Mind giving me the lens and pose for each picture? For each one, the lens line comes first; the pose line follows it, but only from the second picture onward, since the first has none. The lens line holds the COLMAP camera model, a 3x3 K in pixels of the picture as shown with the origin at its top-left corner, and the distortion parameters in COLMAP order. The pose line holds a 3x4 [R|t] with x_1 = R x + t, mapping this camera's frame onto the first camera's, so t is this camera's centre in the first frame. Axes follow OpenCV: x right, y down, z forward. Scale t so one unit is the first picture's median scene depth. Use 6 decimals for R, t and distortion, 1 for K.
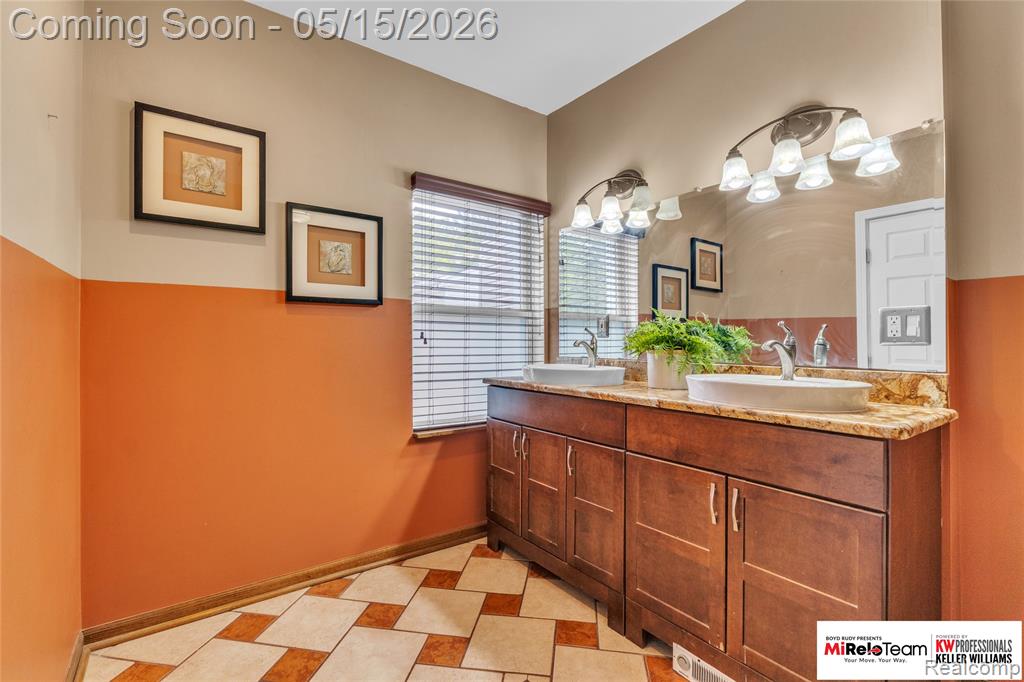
lens RADIAL K [[453.7, 0, 513.9], [0, 453.7, 338.7], [0, 0, 1]] dist [-0.015314, 0.000035]
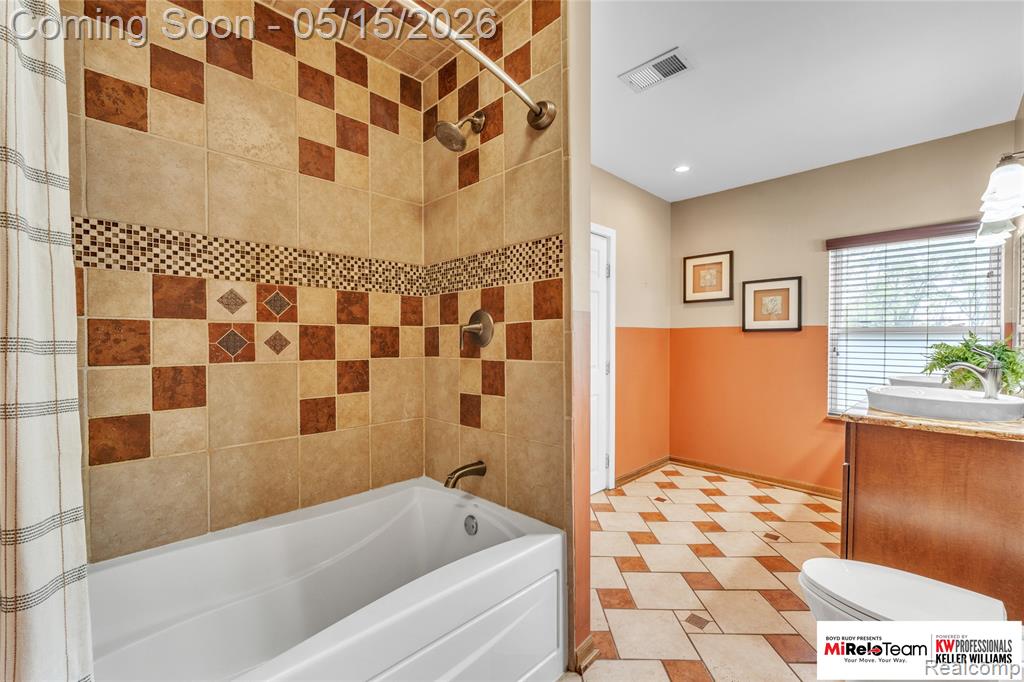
lens RADIAL K [[429.8, 0, 512.0], [0, 429.8, 341.0], [0, 0, 1]] dist [0.000016, -0.000093]
pose [[0.133212, -0.002653, -0.991084, 1.206280], [0.001292, 0.999996, -0.002503, -0.038517], [0.991087, -0.000947, 0.133215, -0.250252]]
